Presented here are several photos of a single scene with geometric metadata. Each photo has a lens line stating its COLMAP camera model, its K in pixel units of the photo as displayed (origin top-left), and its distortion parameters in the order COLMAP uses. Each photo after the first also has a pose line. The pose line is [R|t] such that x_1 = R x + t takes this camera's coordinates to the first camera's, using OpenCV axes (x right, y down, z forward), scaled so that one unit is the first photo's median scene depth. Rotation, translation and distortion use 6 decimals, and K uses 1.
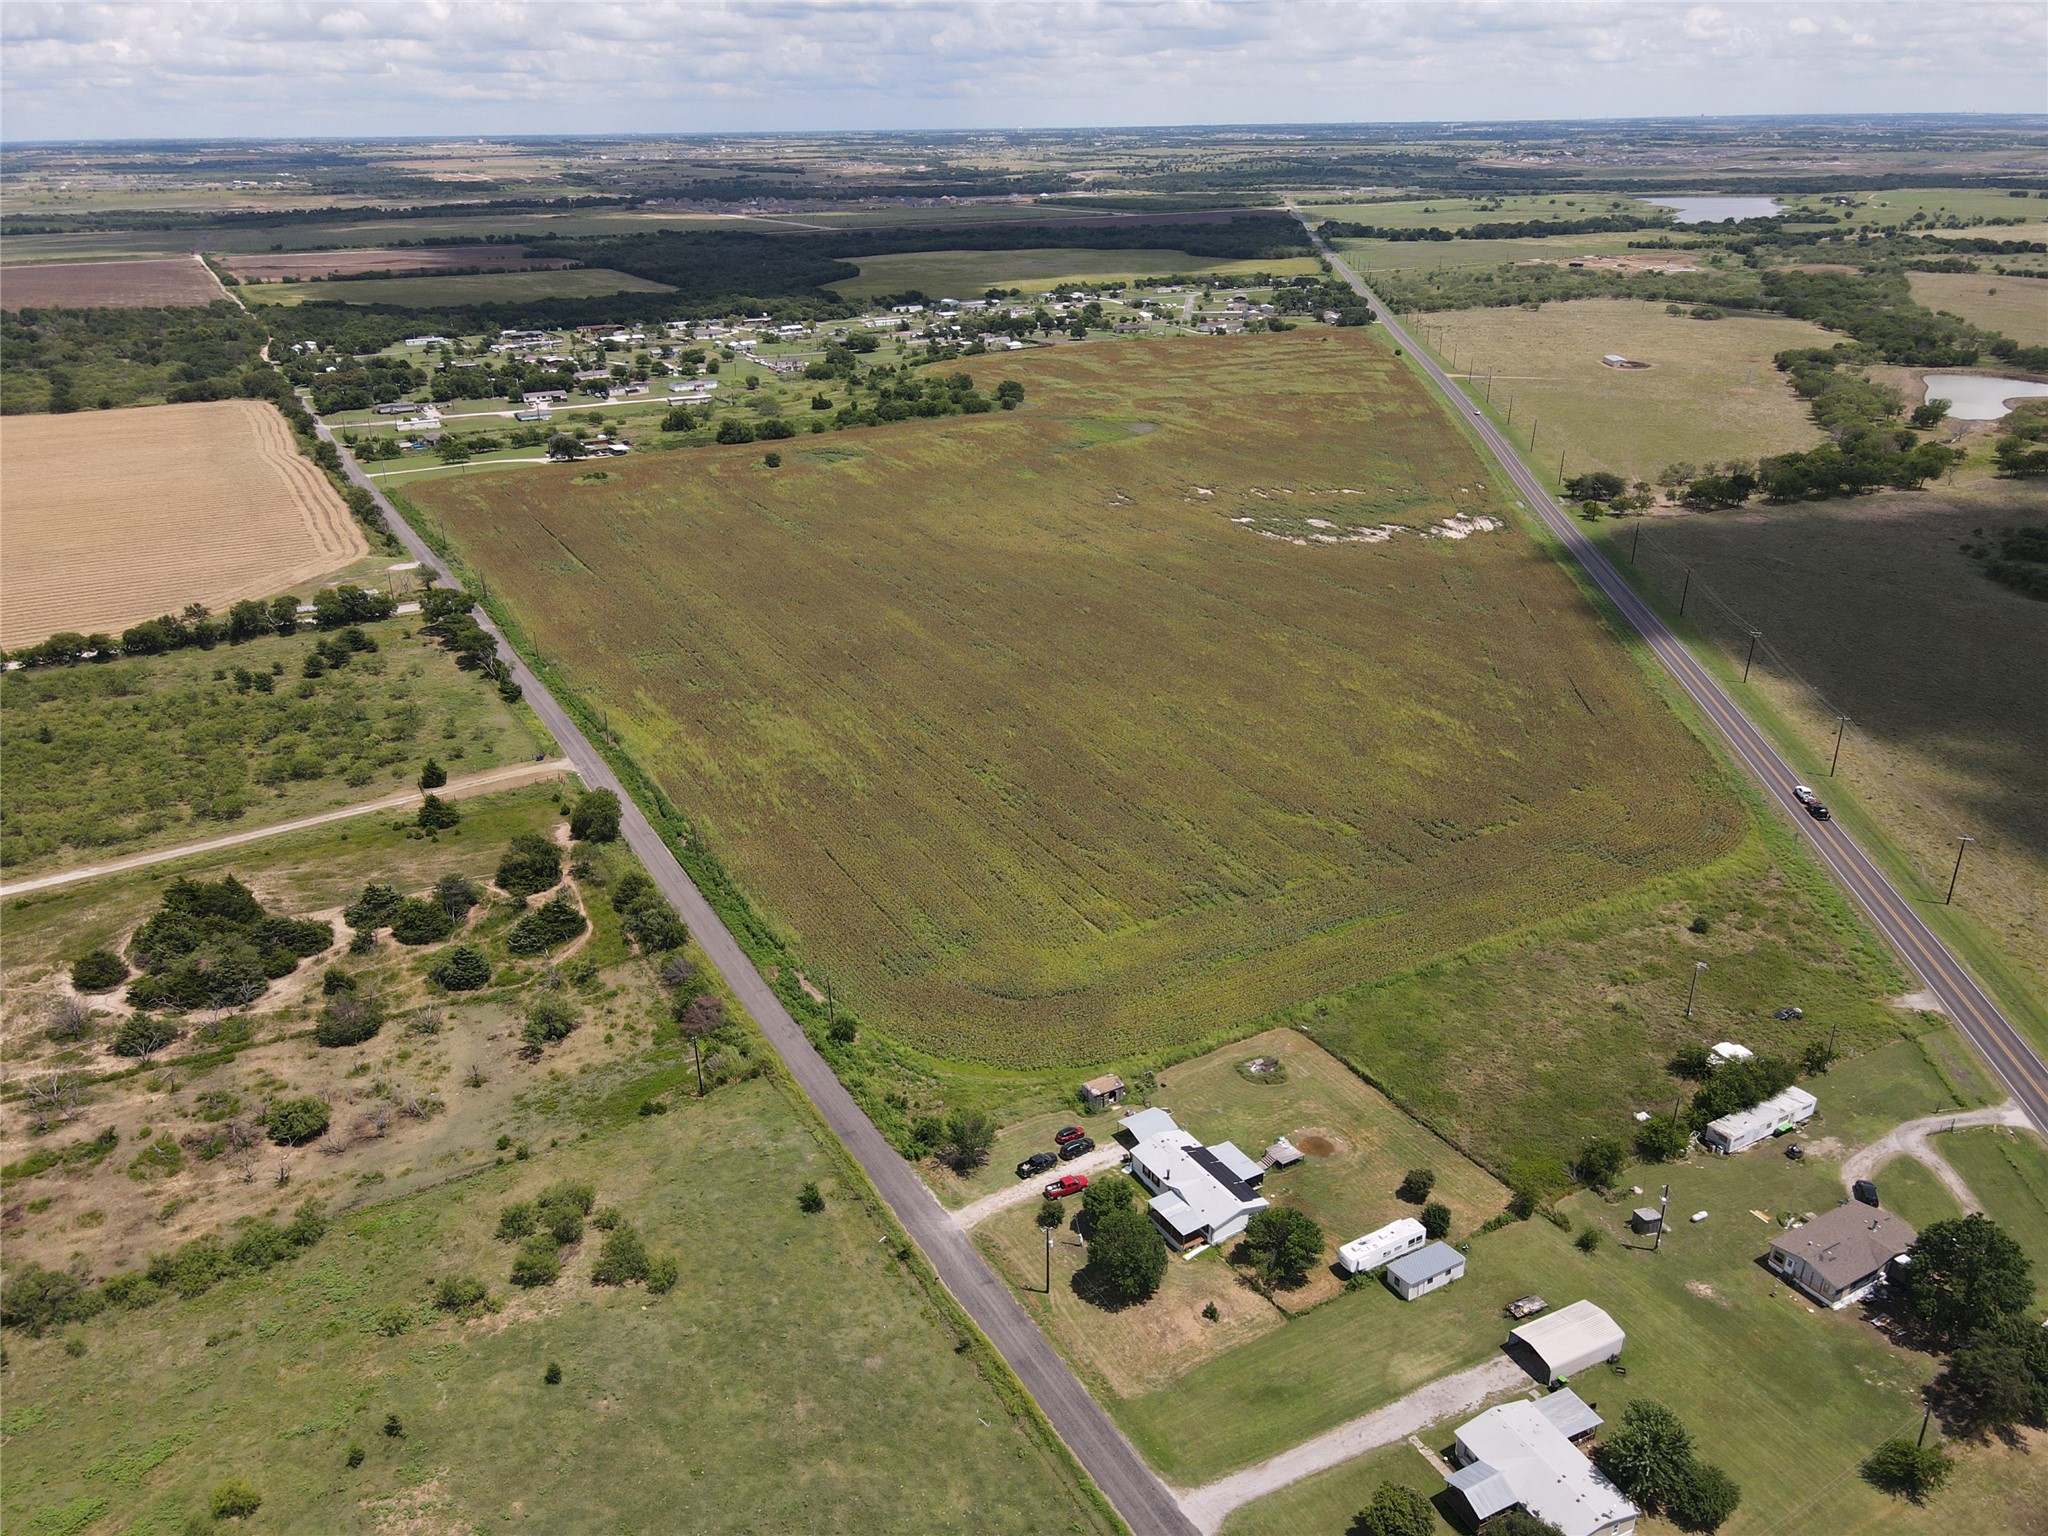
lens RADIAL K [[1464.8, 0, 993.6], [0, 1464.8, 768.5], [0, 0, 1]] dist [0.014738, 0.000155]
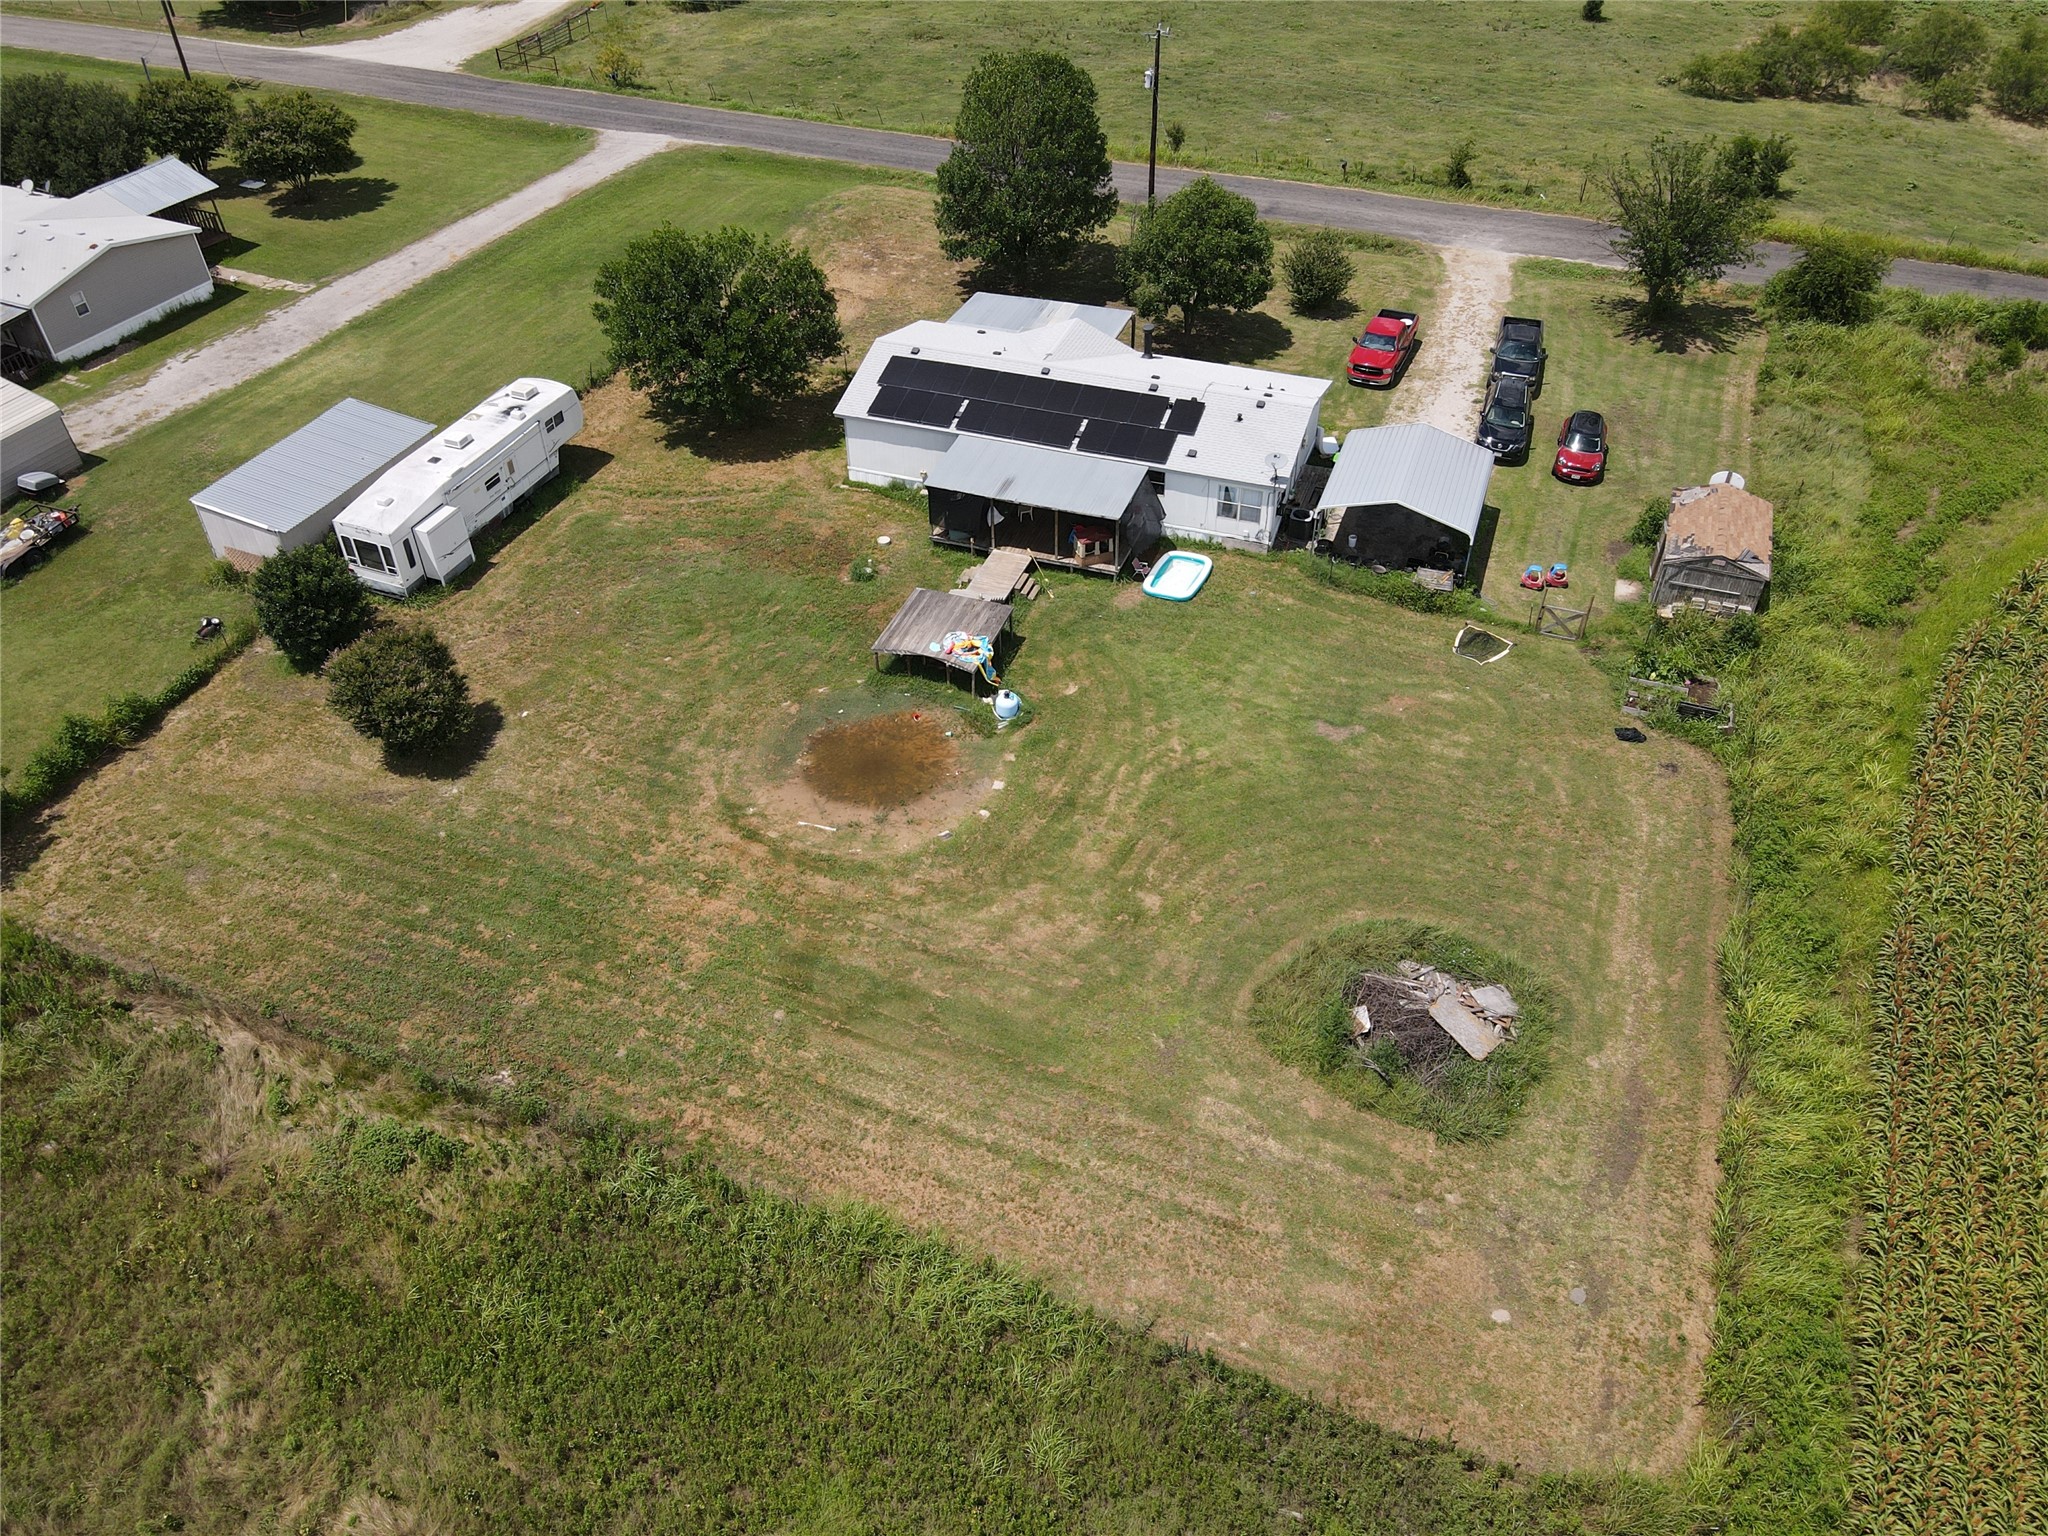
lens RADIAL K [[1515.1, 0, 1011.2], [0, 1515.1, 780.6], [0, 0, 1]] dist [-0.030824, 0.084223]
pose [[-0.766752, 0.447252, -0.460496, 0.345769], [-0.227411, 0.481581, 0.846383, 0.054972], [0.600312, 0.753688, -0.267543, 1.179095]]
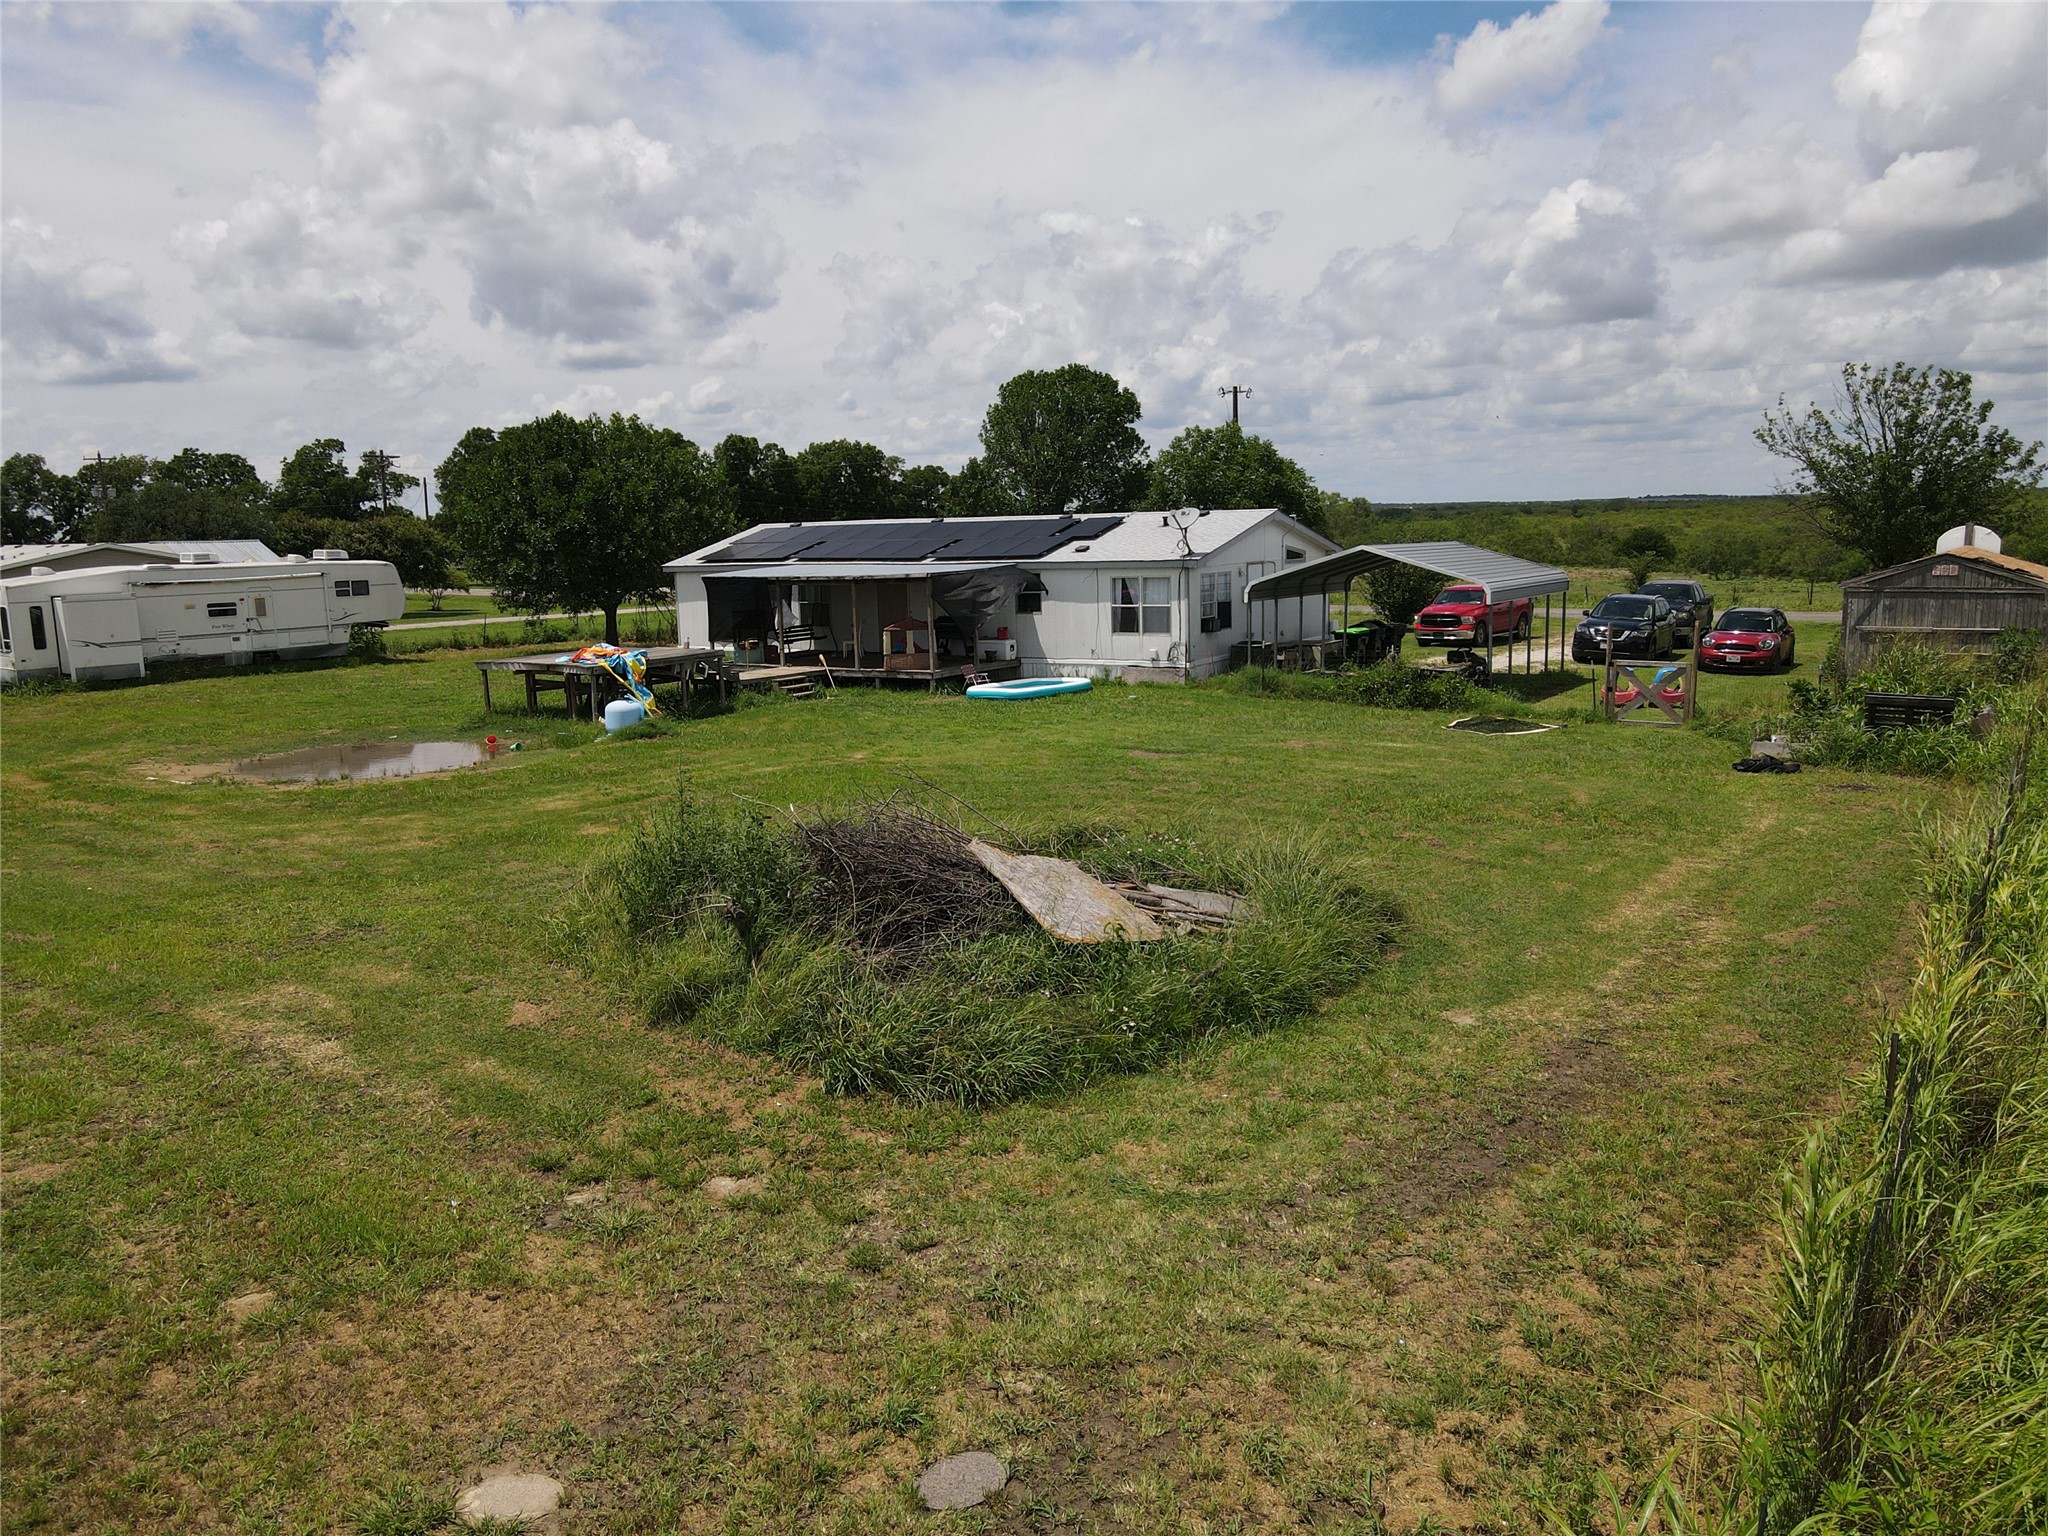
lens RADIAL K [[1515.1, 0, 1011.2], [0, 1515.1, 780.6], [0, 0, 1]] dist [-0.030824, 0.084223]
pose [[-0.899423, 0.115259, -0.421609, 0.245408], [-0.132641, 0.847136, 0.514555, 0.197554], [0.416467, 0.518725, -0.746645, 1.237722]]
